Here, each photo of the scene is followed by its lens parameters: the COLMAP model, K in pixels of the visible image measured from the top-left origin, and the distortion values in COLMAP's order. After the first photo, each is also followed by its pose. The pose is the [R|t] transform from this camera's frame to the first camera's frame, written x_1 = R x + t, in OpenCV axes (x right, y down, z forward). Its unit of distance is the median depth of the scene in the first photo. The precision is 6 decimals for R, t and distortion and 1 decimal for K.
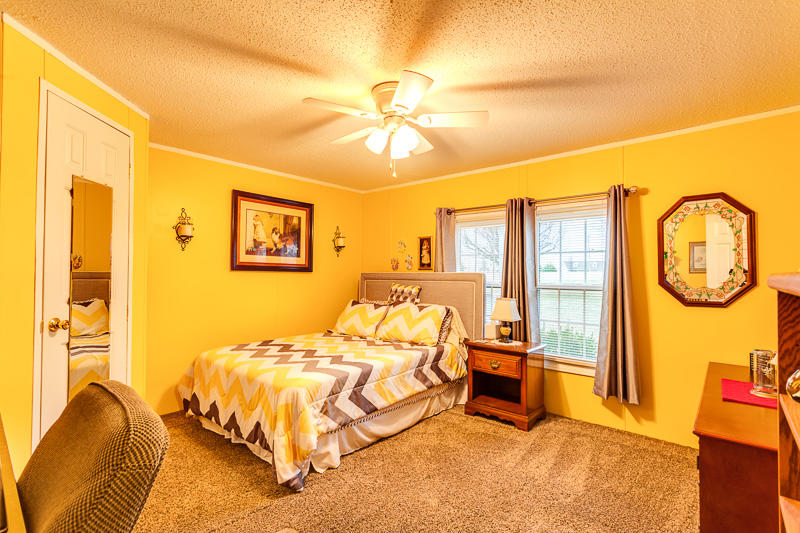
lens RADIAL K [[378.9, 0, 400.0], [0, 378.9, 266.5], [0, 0, 1]] dist [0.002622, 0.001134]
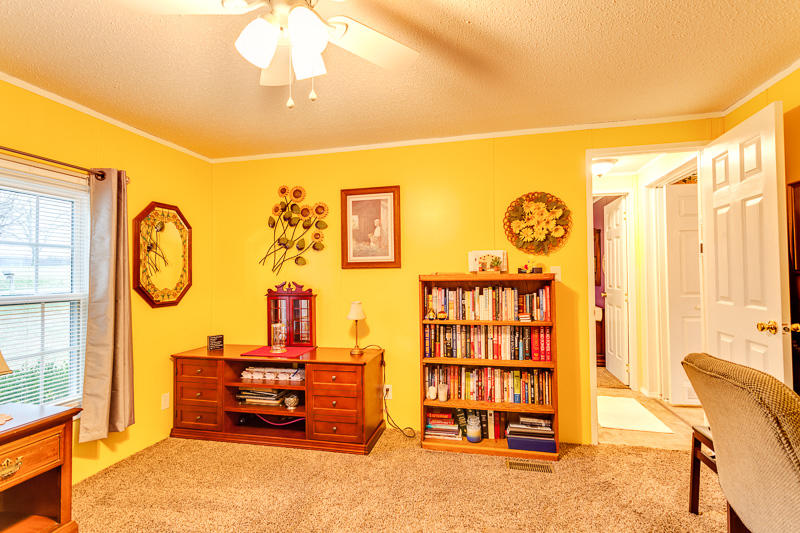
lens RADIAL K [[378.9, 0, 400.0], [0, 378.9, 266.5], [0, 0, 1]] dist [0.002622, 0.001134]
pose [[-0.472397, 0.018827, 0.881185, -0.468034], [-0.009959, 0.999594, -0.026696, 0.012464], [-0.881329, -0.021387, -0.472018, 0.897374]]
